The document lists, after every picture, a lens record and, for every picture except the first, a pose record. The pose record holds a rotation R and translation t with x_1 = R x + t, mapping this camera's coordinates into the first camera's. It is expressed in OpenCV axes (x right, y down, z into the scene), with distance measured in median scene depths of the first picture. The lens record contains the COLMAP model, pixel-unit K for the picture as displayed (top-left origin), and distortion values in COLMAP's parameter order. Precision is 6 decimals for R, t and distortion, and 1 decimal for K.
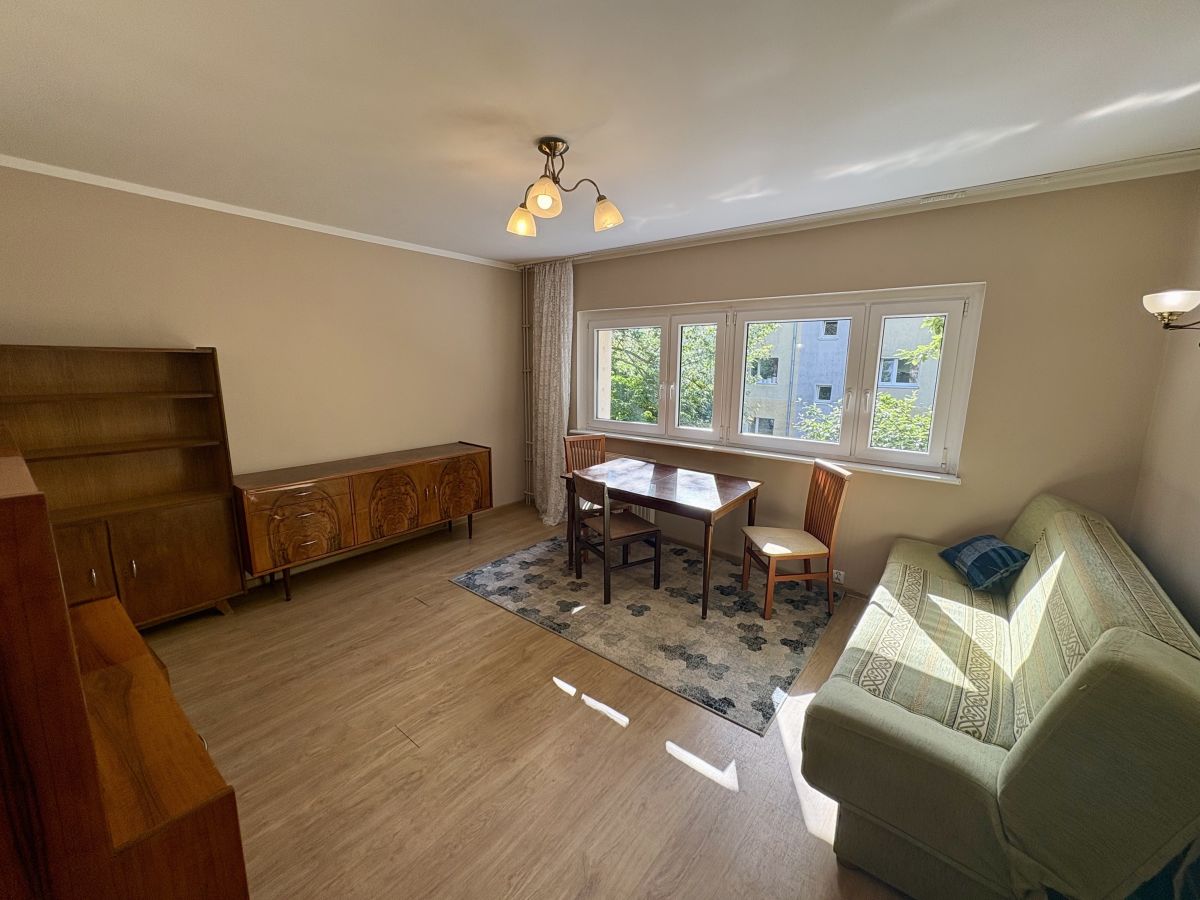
lens RADIAL K [[480.2, 0, 600.8], [0, 480.2, 445.8], [0, 0, 1]] dist [0.000743, -0.000110]
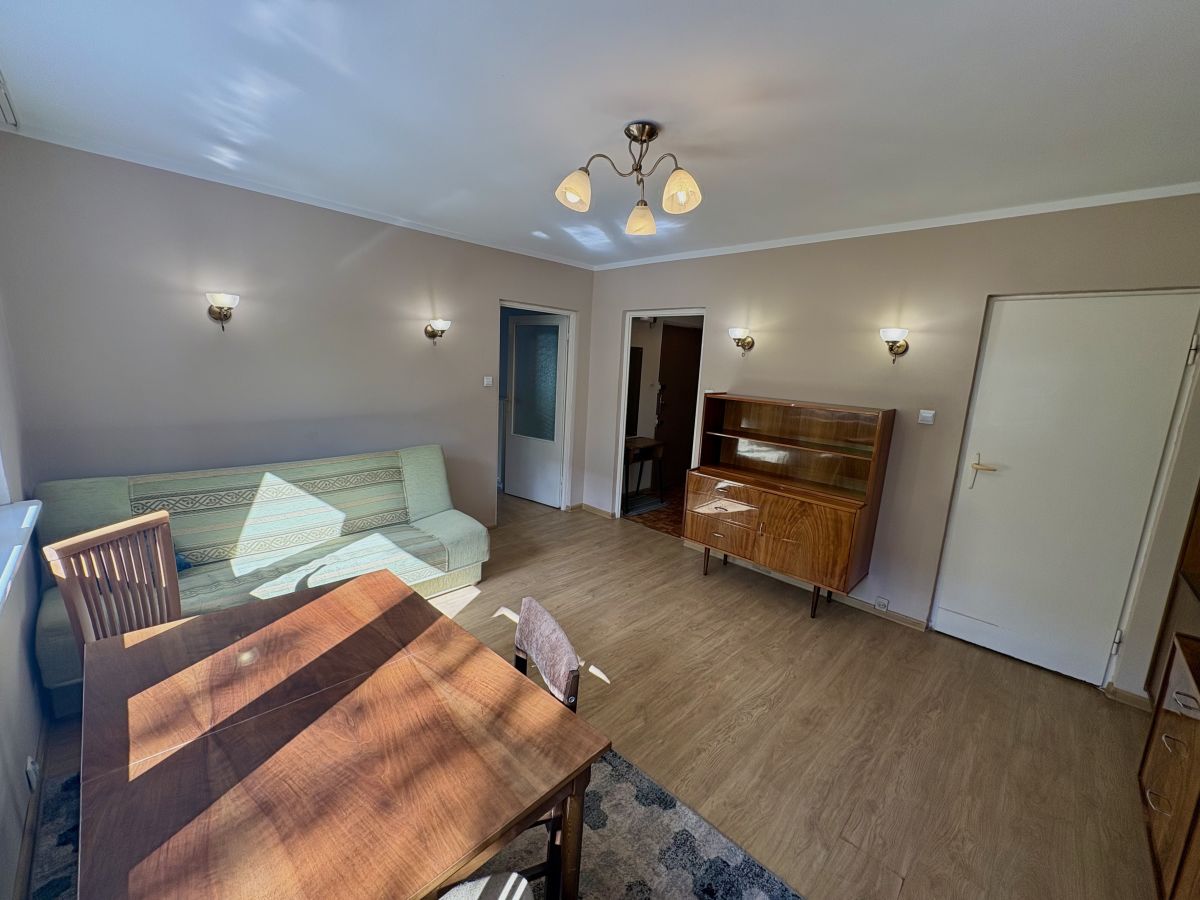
lens RADIAL K [[480.2, 0, 602.5], [0, 480.2, 451.3], [0, 0, 1]] dist [0.000743, -0.000110]
pose [[-0.993266, -0.079258, 0.084507, -0.136097], [-0.045143, 0.936504, 0.347740, -0.327255], [-0.106702, 0.341583, -0.933775, 1.855614]]
